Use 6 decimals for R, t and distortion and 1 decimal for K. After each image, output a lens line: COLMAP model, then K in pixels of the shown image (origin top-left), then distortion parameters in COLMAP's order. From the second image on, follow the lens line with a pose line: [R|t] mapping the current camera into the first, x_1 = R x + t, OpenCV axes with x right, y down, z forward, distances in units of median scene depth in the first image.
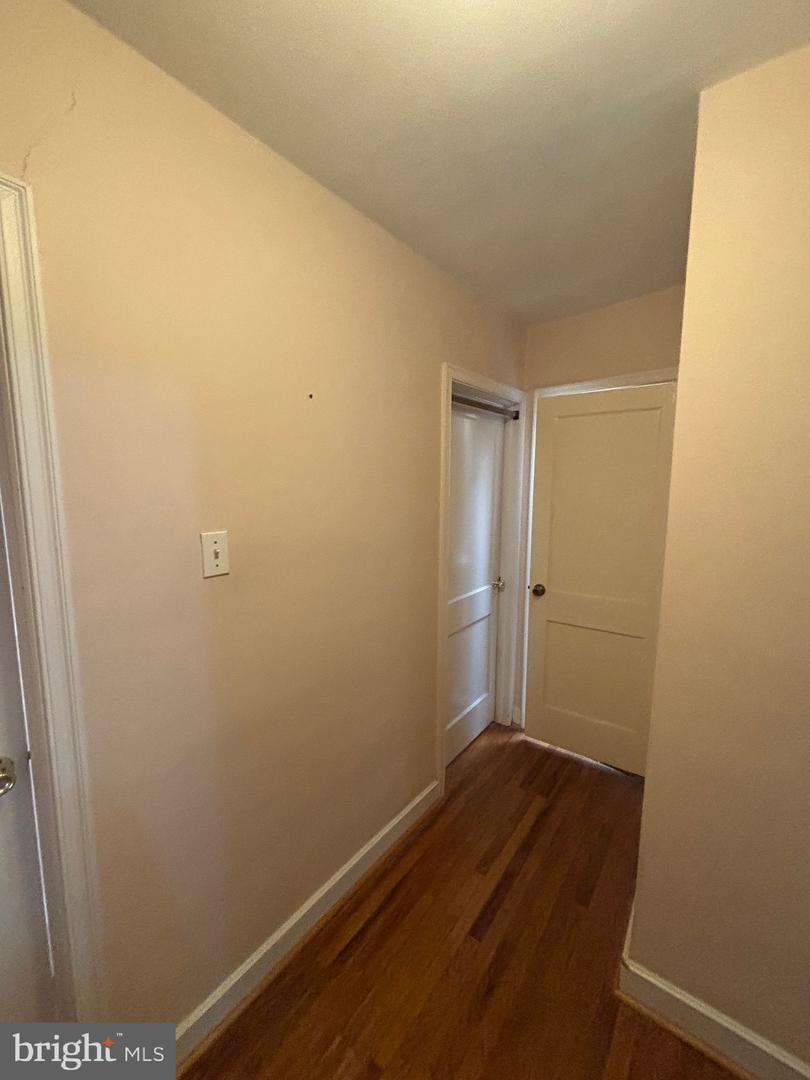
lens RADIAL K [[438.1, 0, 405.0], [0, 438.1, 540.0], [0, 0, 1]] dist [0.013272, -0.004800]
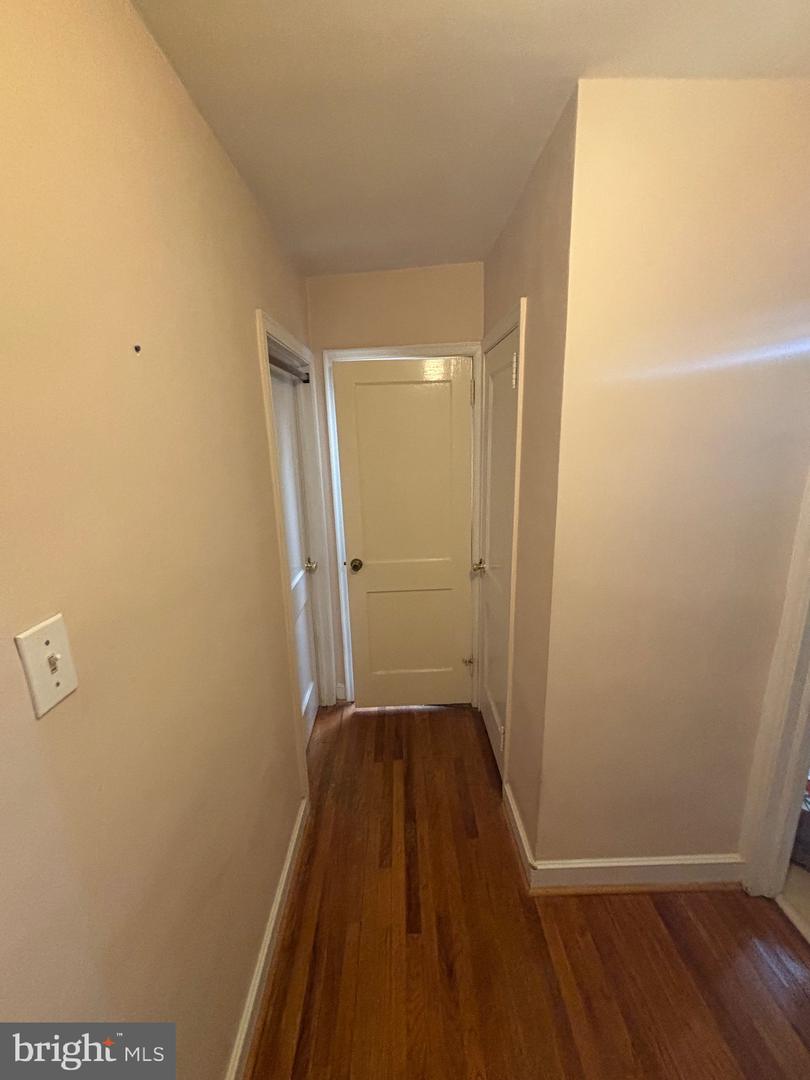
lens RADIAL K [[438.1, 0, 405.0], [0, 438.1, 540.0], [0, 0, 1]] dist [0.013272, -0.004800]
pose [[0.787100, -0.171500, 0.592504, -0.193100], [0.111692, 0.984318, 0.136536, -0.066975], [-0.606629, -0.041290, 0.793912, 0.174639]]
